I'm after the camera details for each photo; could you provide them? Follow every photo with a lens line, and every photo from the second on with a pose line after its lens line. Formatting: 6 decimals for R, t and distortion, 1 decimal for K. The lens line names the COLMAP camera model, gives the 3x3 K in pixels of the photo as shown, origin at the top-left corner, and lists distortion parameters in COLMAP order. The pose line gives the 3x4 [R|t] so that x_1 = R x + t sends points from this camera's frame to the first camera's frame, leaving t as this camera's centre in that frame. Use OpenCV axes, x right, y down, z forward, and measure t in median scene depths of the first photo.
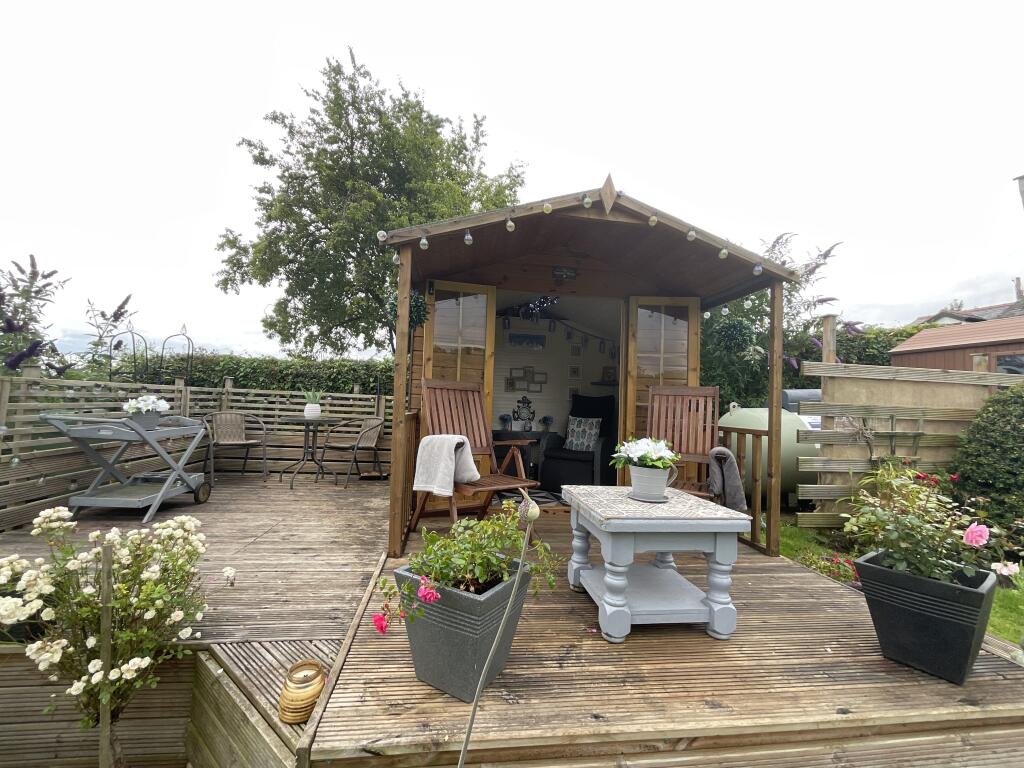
lens RADIAL K [[415.0, 0, 507.9], [0, 415.0, 382.7], [0, 0, 1]] dist [-0.001829, -0.000440]
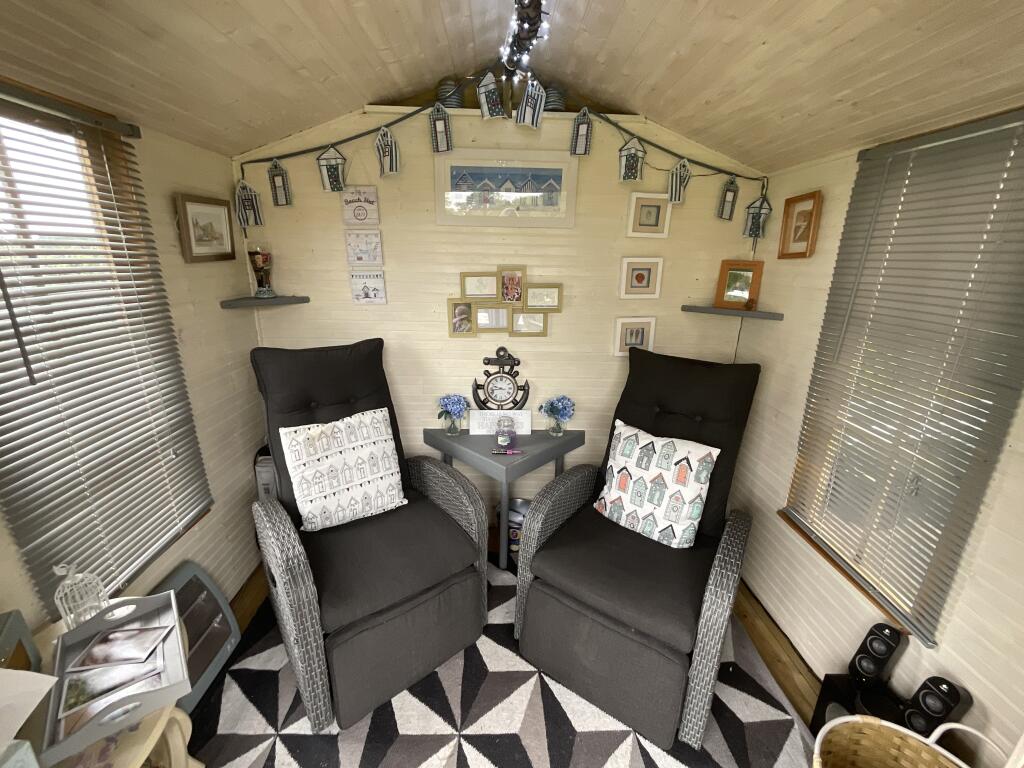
lens RADIAL K [[415.0, 0, 513.4], [0, 415.0, 385.4], [0, 0, 1]] dist [-0.001829, -0.000440]
pose [[0.995351, 0.011854, -0.095584, 0.087892], [0.020825, 0.942438, 0.333732, -0.062130], [0.094038, -0.334171, 0.937810, 0.629158]]
